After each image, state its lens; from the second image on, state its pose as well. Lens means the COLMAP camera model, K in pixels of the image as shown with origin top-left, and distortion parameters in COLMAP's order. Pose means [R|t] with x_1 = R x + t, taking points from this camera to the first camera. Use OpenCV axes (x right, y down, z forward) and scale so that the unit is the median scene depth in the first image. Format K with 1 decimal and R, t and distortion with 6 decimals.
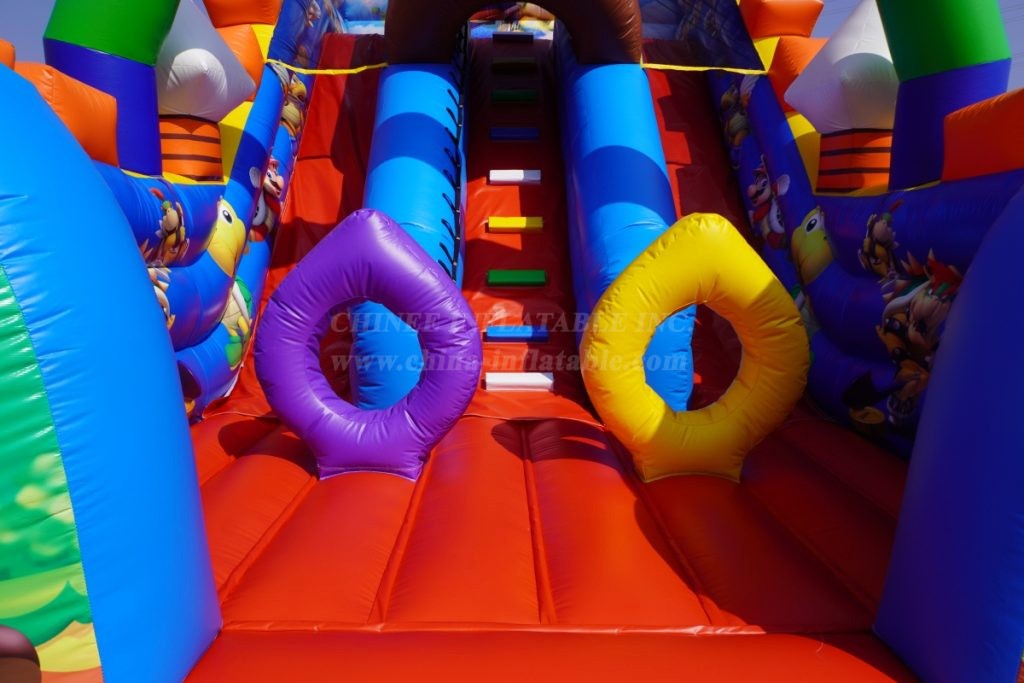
lens RADIAL K [[704.9, 0, 511.9], [0, 704.9, 340.2], [0, 0, 1]] dist [-0.041124, 0.020099]
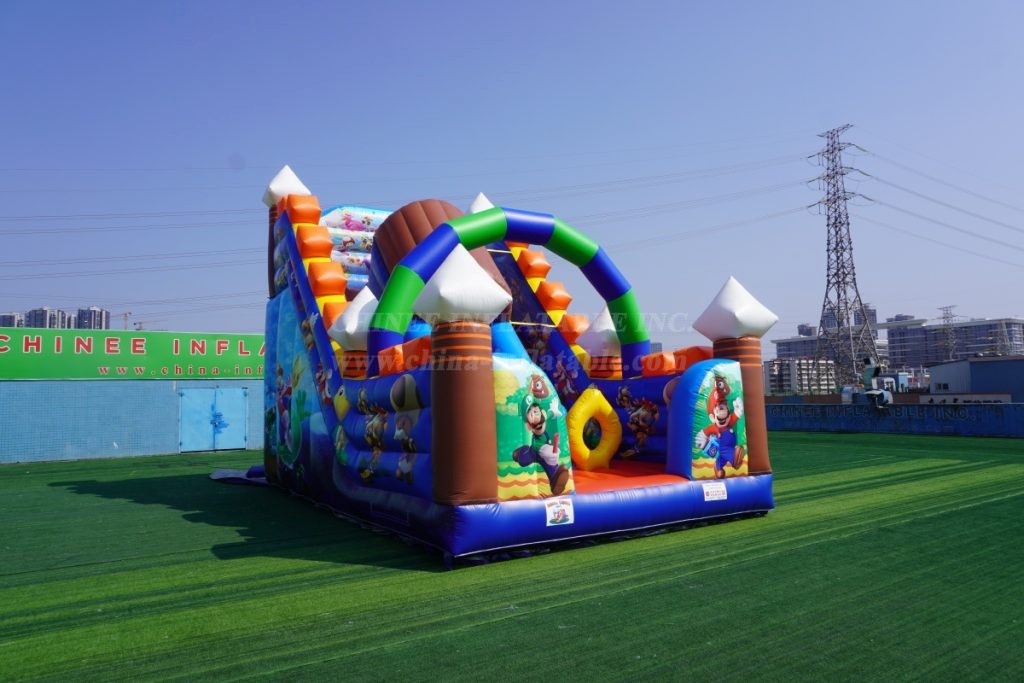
lens RADIAL K [[704.9, 0, 512.5], [0, 704.9, 343.4], [0, 0, 1]] dist [-0.041124, 0.020099]
pose [[0.859957, 0.013210, 0.510195, -1.162876], [0.098070, 0.976758, -0.190592, 0.138974], [-0.500855, 0.213936, 0.838675, -1.097956]]
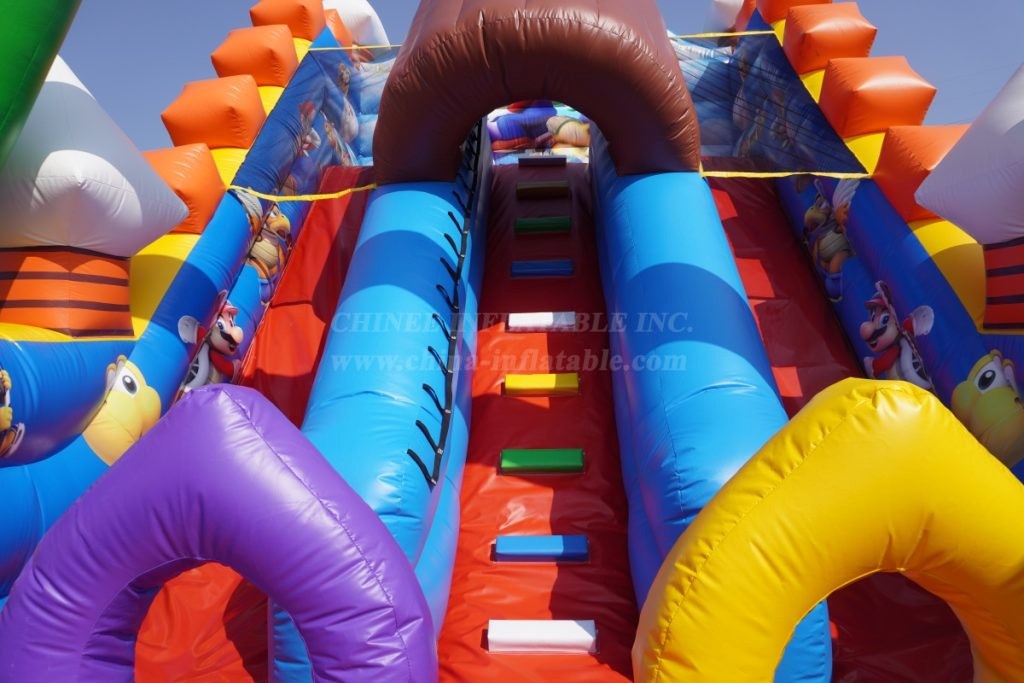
lens RADIAL K [[704.9, 0, 511.5], [0, 704.9, 336.3], [0, 0, 1]] dist [-0.041124, 0.020099]
pose [[0.996842, -0.025040, -0.075356, 0.036337], [0.008862, 0.978133, -0.207792, -0.070973], [0.078912, 0.206468, 0.975266, 0.316003]]
